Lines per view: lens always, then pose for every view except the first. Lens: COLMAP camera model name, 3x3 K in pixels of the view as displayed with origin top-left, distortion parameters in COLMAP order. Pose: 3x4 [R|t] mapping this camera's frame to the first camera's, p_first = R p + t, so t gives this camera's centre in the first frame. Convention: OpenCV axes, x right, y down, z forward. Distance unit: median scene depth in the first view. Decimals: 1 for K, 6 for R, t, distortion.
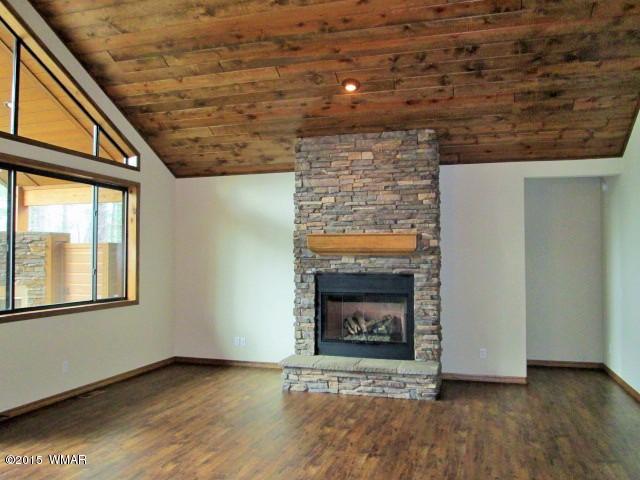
lens RADIAL K [[528.8, 0, 320.0], [0, 528.8, 240.0], [0, 0, 1]] dist [-0.049617, 0.008575]
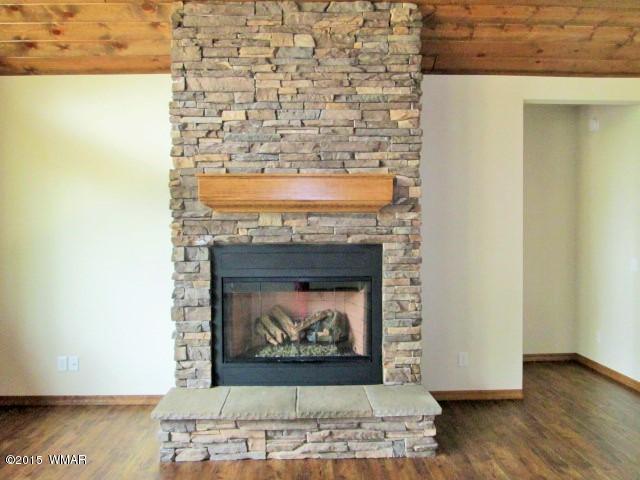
lens RADIAL K [[528.8, 0, 320.0], [0, 528.8, 240.0], [0, 0, 1]] dist [-0.049617, 0.008575]
pose [[0.949433, -0.012397, 0.313725, -0.077316], [-0.005366, 0.998434, 0.055692, 0.026348], [-0.313924, -0.054559, 0.947879, 0.436804]]
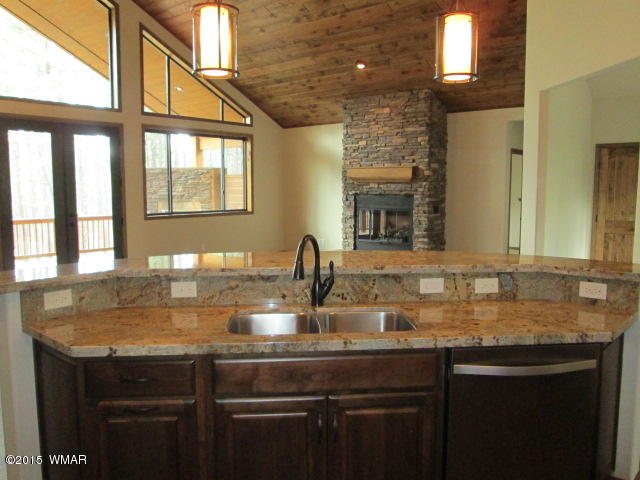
lens RADIAL K [[528.8, 0, 320.0], [0, 528.8, 240.0], [0, 0, 1]] dist [-0.049617, 0.008575]
pose [[0.918354, 0.042271, -0.393496, 0.492370], [0.009415, 0.991665, 0.128501, -0.000219], [0.395648, -0.121714, 0.910301, -0.384208]]
